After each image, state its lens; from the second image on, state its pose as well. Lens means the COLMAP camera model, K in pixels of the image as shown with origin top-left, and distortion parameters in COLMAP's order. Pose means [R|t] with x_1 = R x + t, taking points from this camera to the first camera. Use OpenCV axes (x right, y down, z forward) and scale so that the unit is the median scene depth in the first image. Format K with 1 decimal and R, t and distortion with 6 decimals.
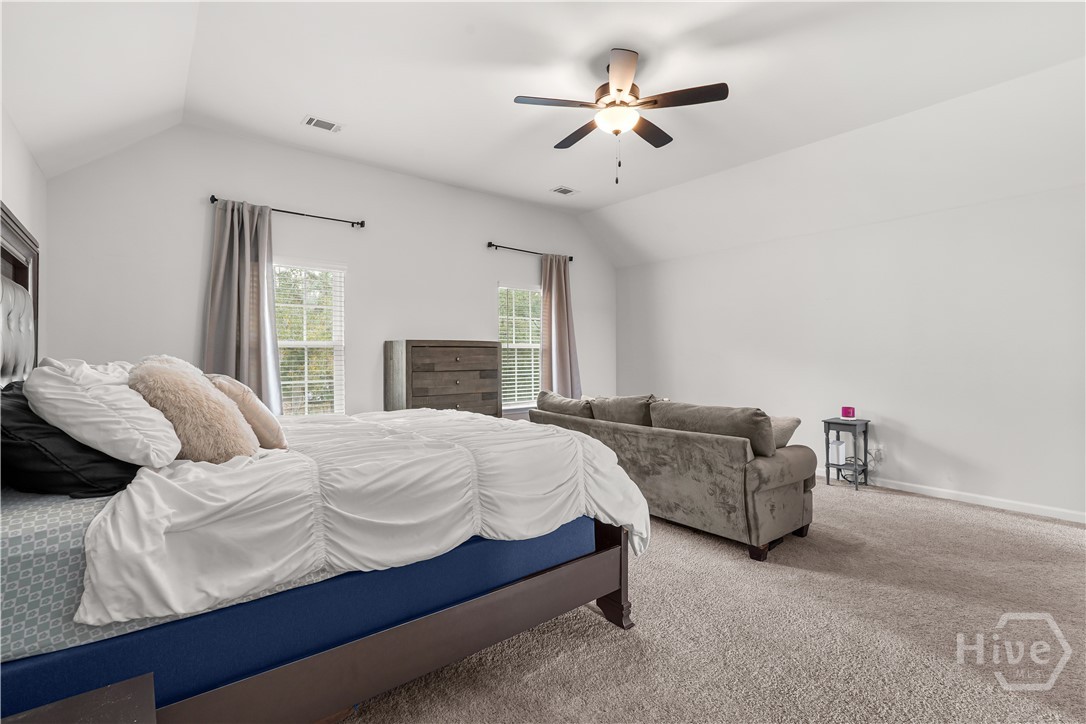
lens RADIAL K [[483.7, 0, 540.8], [0, 483.7, 352.0], [0, 0, 1]] dist [-0.001655, -0.000144]
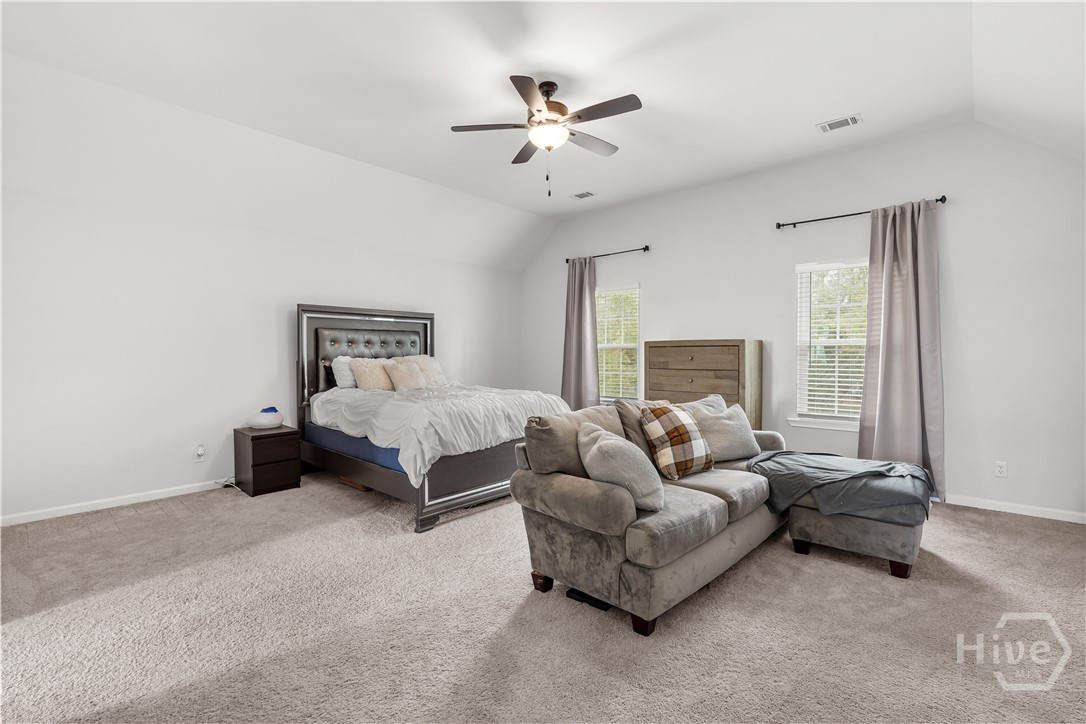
lens RADIAL K [[483.7, 0, 542.3], [0, 483.7, 363.8], [0, 0, 1]] dist [-0.001655, -0.000144]
pose [[0.159489, 0.023387, -0.986923, 0.810241], [0.007240, 0.999665, 0.024859, -0.001546], [0.987173, -0.011110, 0.159266, 0.530729]]
